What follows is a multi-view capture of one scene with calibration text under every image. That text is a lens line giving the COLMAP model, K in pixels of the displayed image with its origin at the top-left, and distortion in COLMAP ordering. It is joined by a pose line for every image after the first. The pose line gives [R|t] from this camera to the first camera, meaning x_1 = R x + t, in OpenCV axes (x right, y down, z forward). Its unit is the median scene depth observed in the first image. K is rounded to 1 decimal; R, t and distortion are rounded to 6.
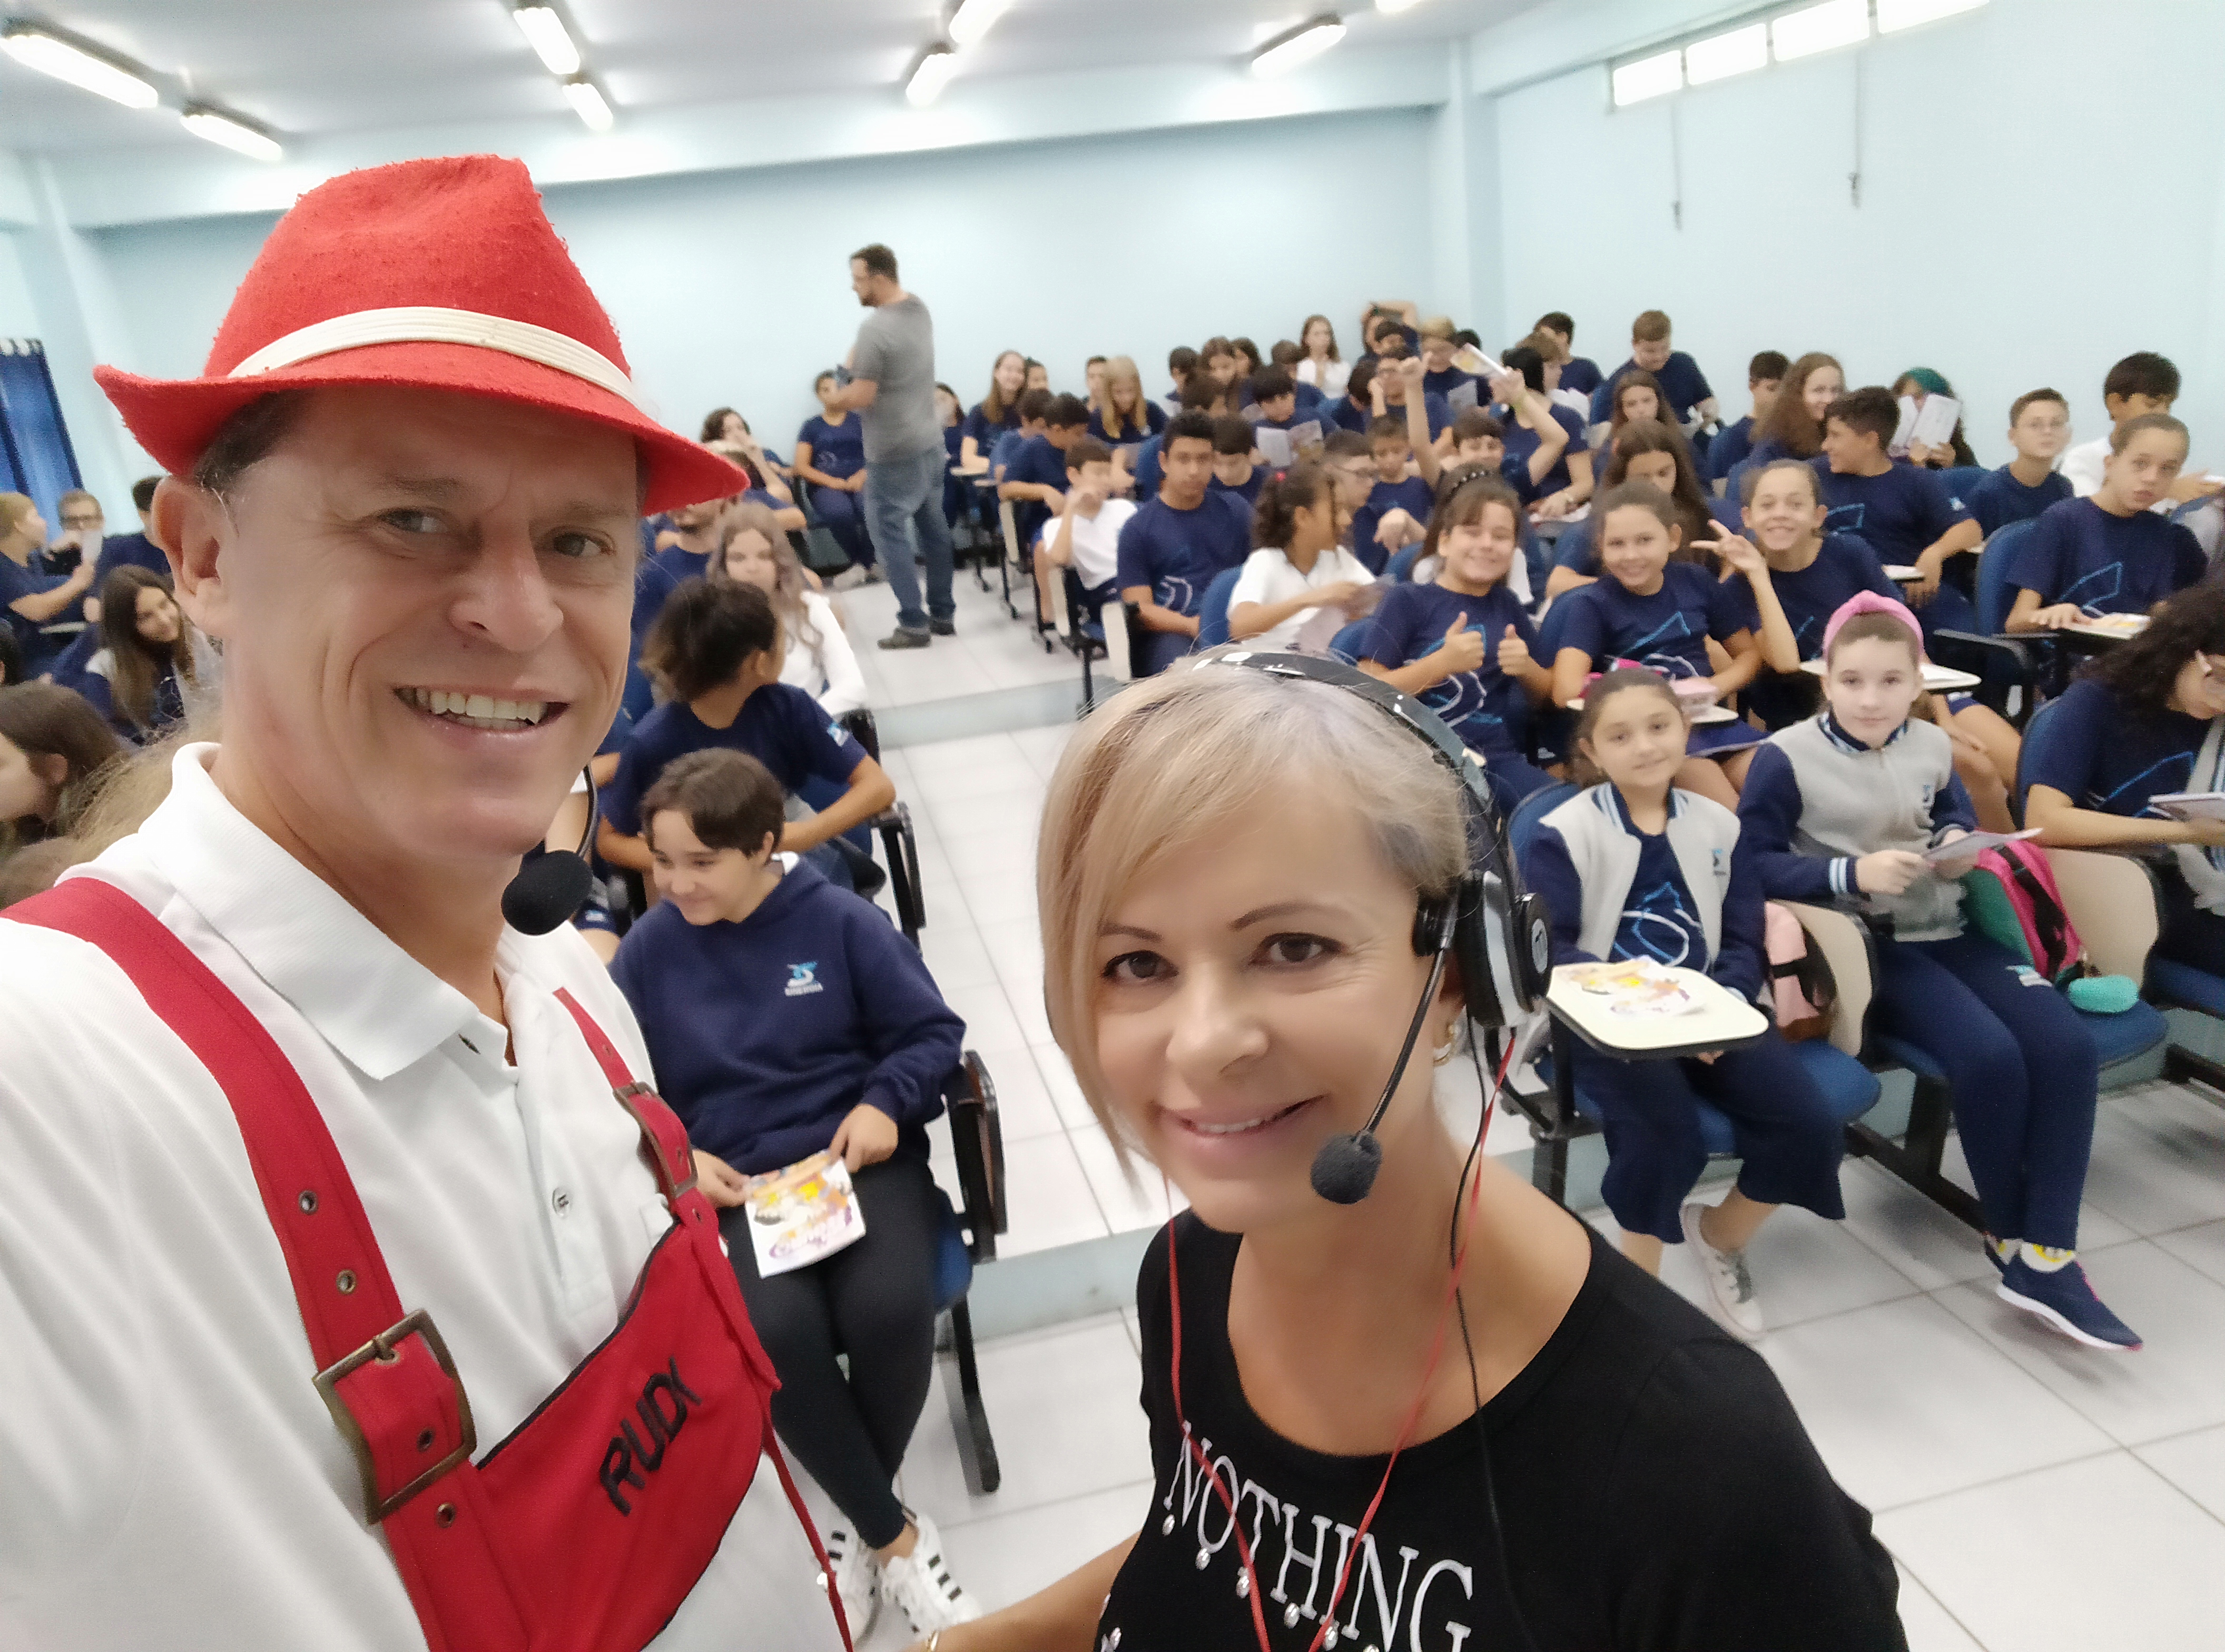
lens RADIAL K [[1691.6, 0, 1116.5], [0, 1691.6, 791.2], [0, 0, 1]] dist [0.000342, -0.046999]
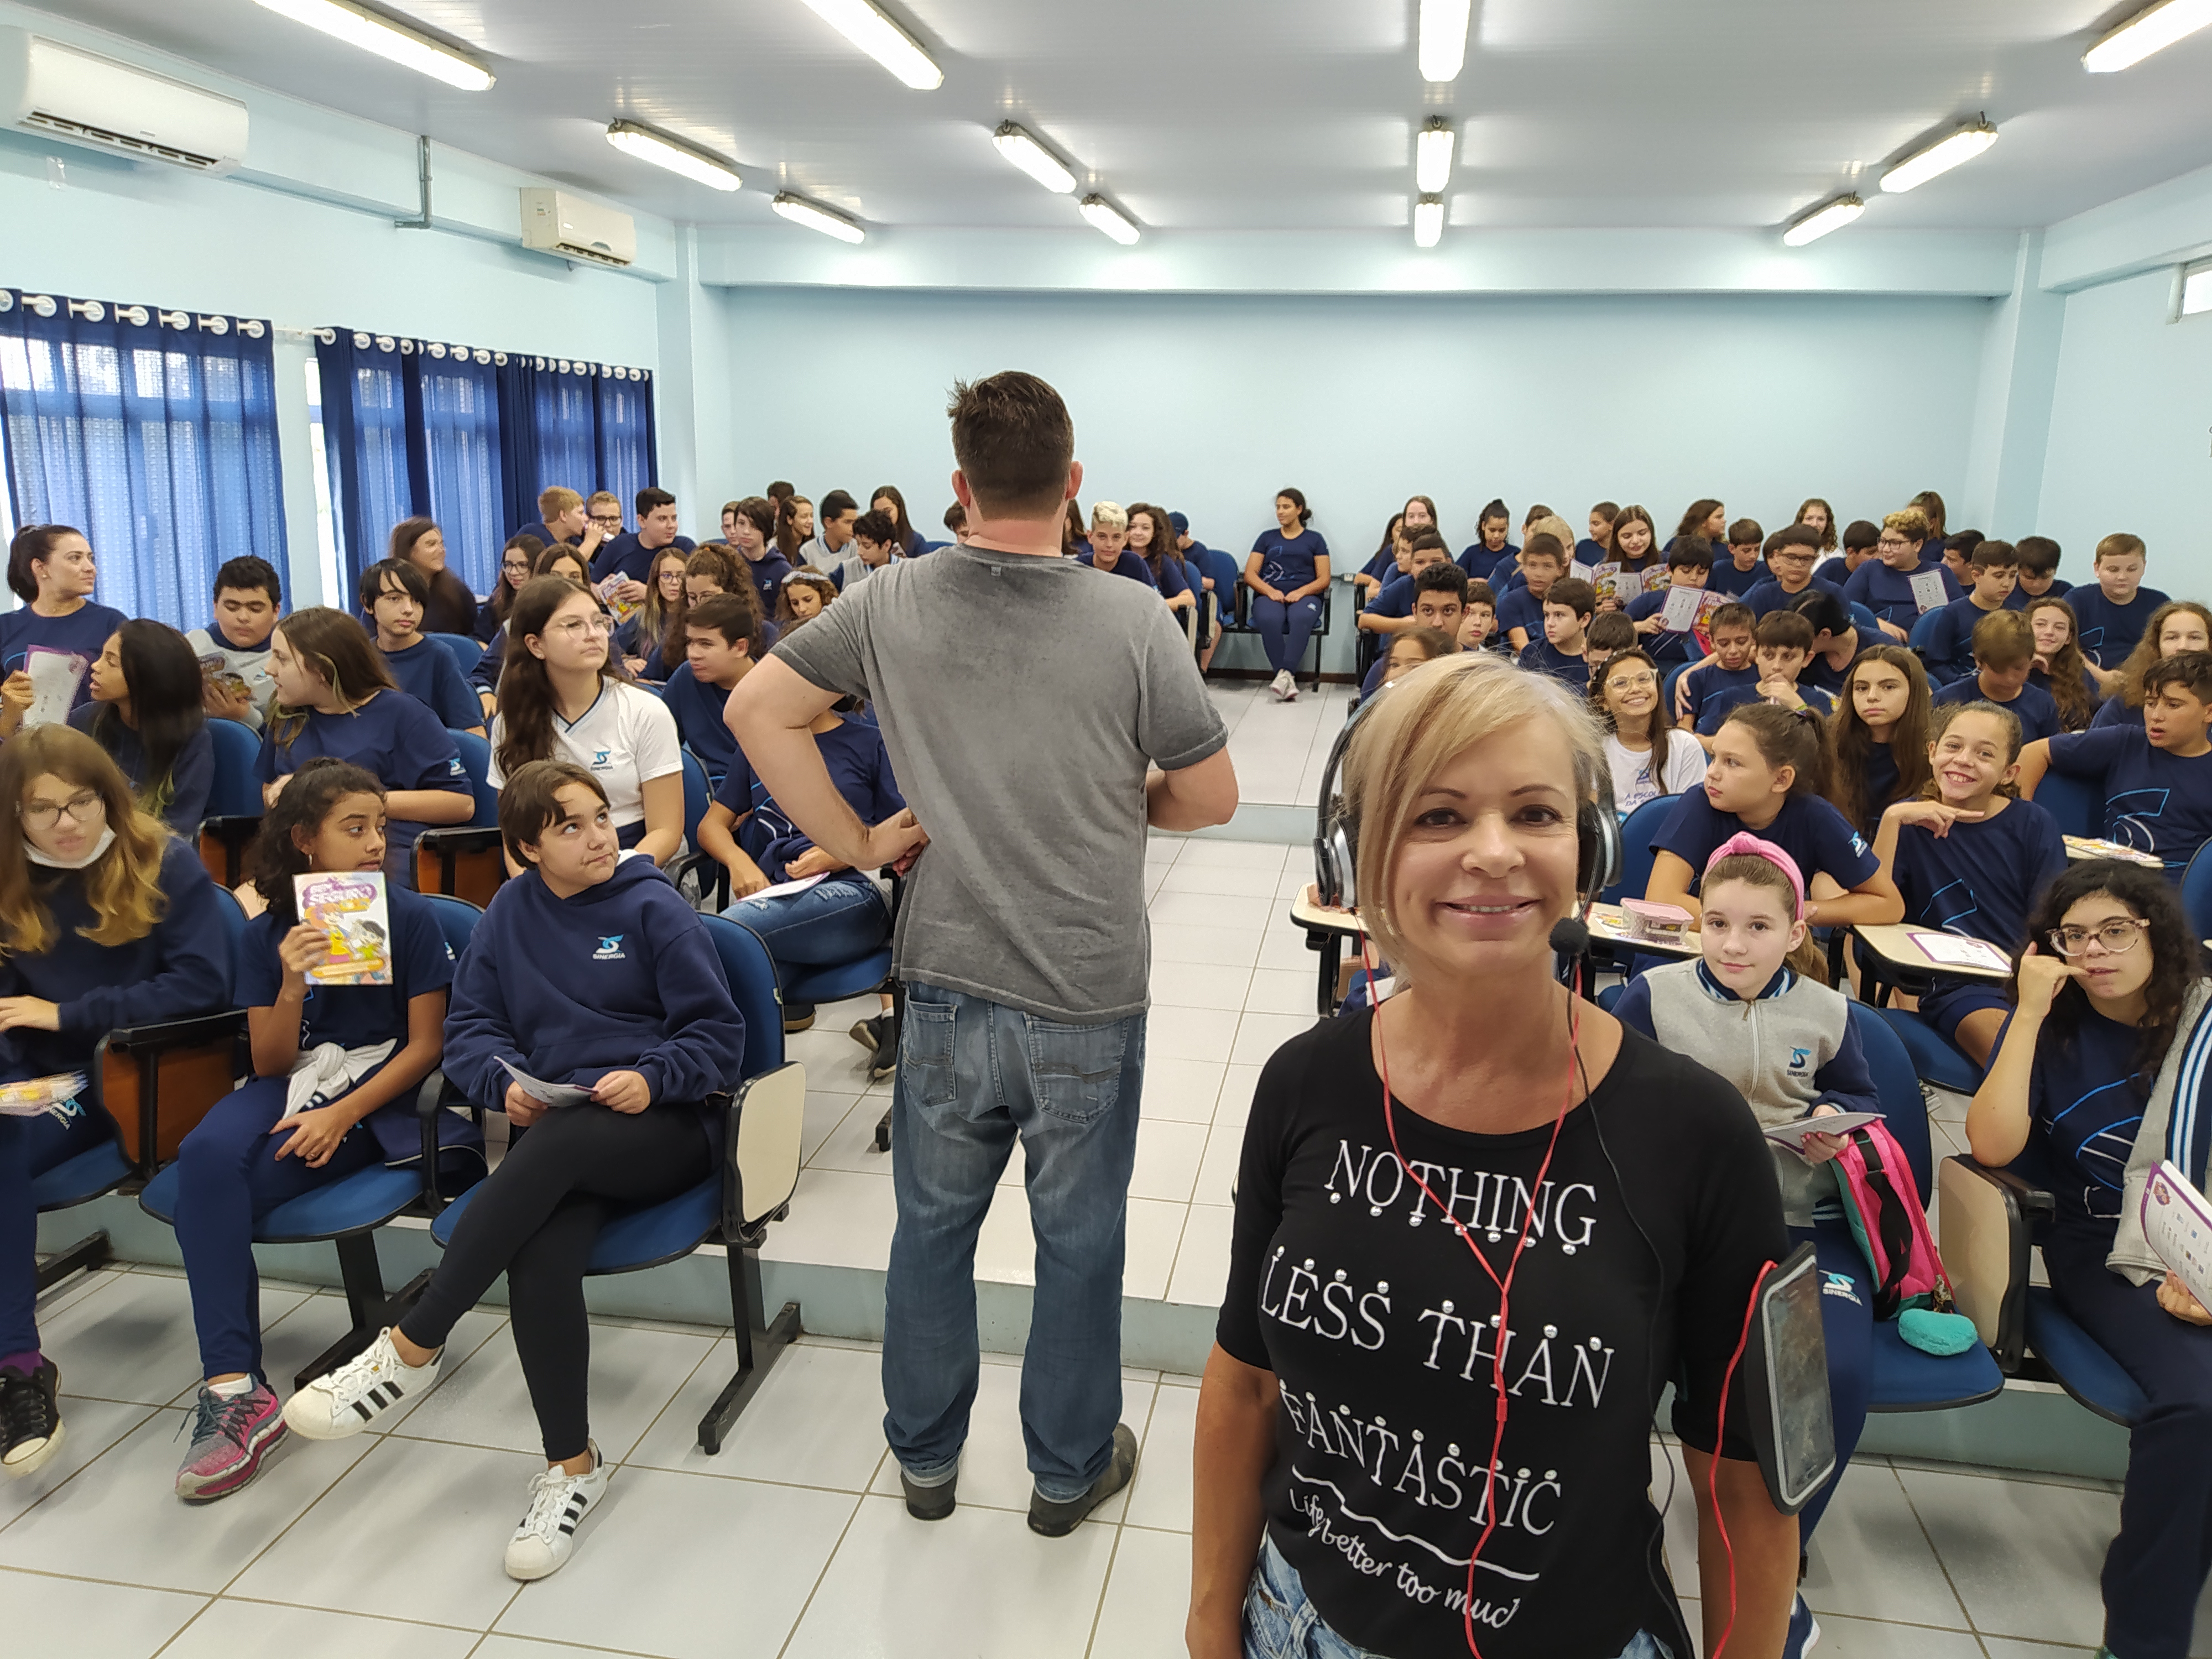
lens RADIAL K [[1677.0, 0, 1091.4], [0, 1677.0, 786.1], [0, 0, 1]] dist [0.008935, -0.001931]
pose [[0.914647, 0.197152, -0.352920, 0.132826], [-0.221328, 0.974766, -0.029072, -0.010363], [0.338283, 0.104702, 0.935202, 0.000729]]
